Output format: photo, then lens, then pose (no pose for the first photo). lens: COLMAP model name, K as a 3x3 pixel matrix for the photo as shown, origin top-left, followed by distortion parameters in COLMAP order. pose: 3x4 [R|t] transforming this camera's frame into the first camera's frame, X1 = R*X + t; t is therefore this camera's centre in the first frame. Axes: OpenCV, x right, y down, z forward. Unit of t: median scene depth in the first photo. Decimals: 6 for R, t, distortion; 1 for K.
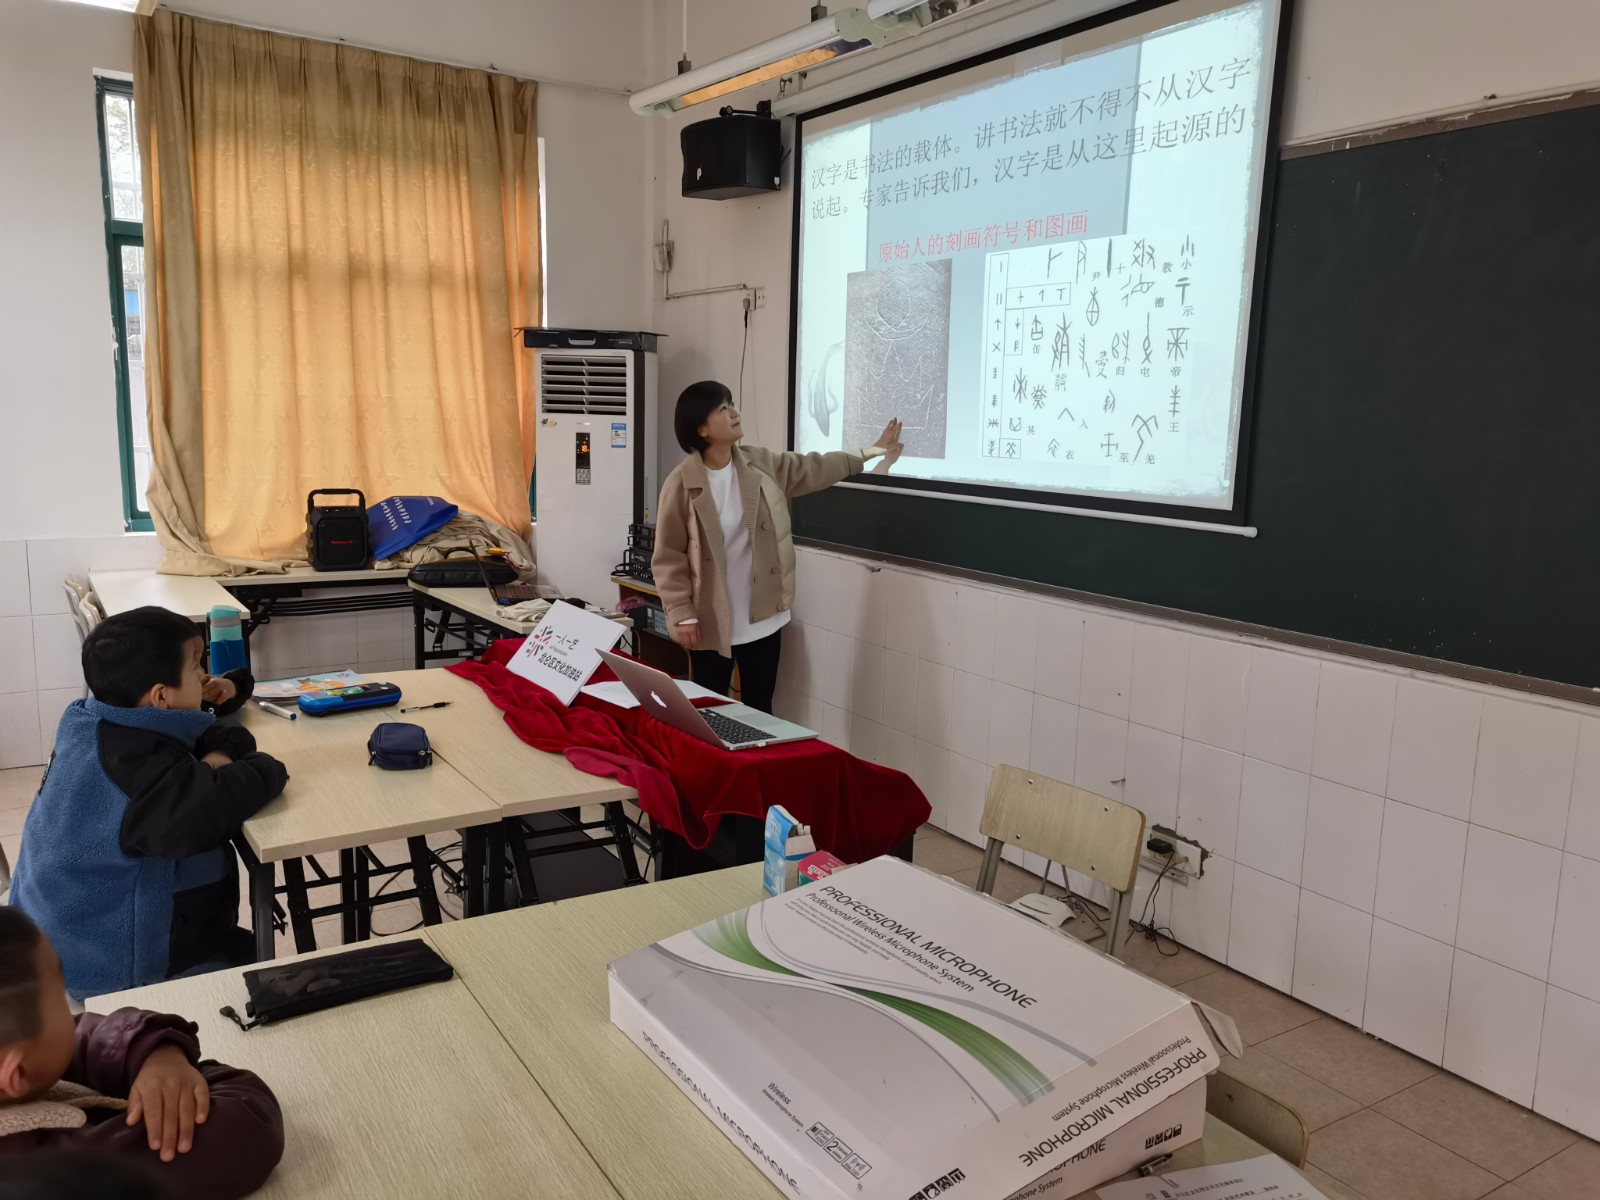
lens RADIAL K [[1251.9, 0, 762.4], [0, 1251.9, 613.8], [0, 0, 1]] dist [0.041367, -0.009093]
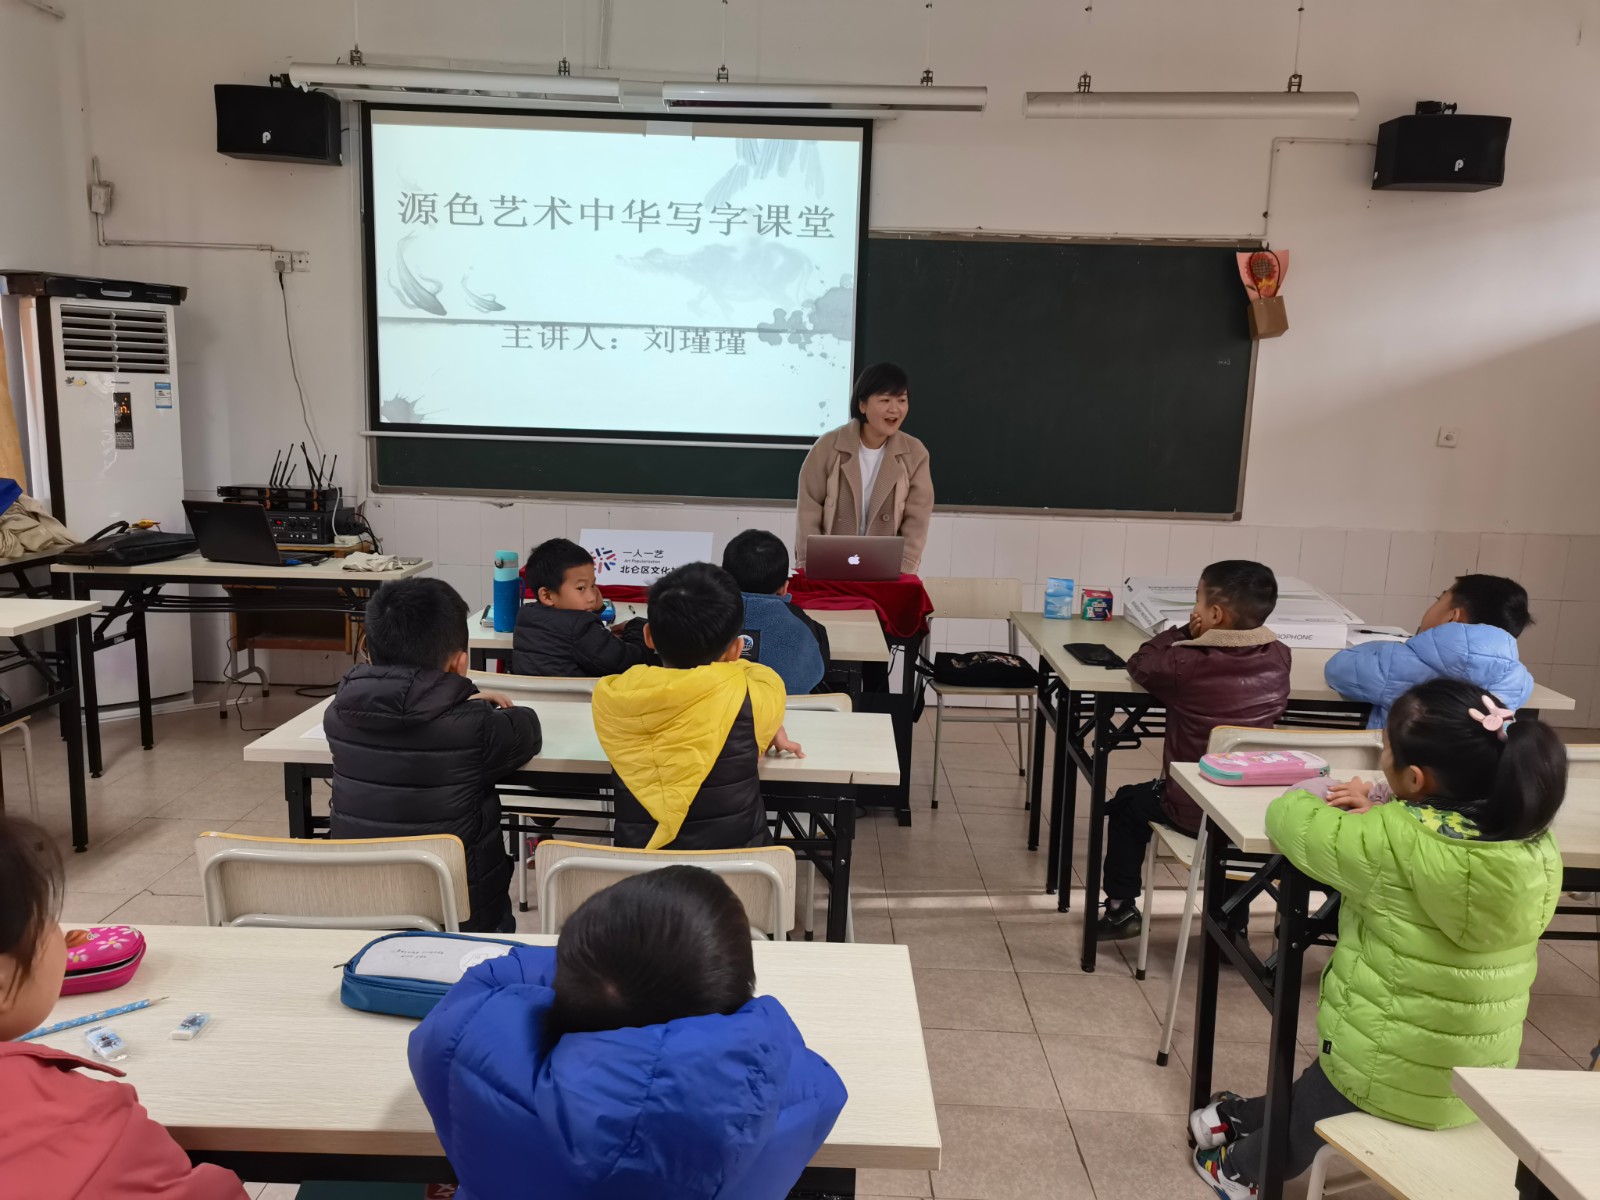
lens RADIAL K [[1251.9, 0, 798.6], [0, 1251.9, 601.9], [0, 0, 1]] dist [0.041367, -0.009093]
pose [[0.527267, -0.152857, 0.835837, -0.692123], [0.122869, 0.987063, 0.103004, -0.028708], [-0.840769, 0.048388, 0.539227, 0.094358]]
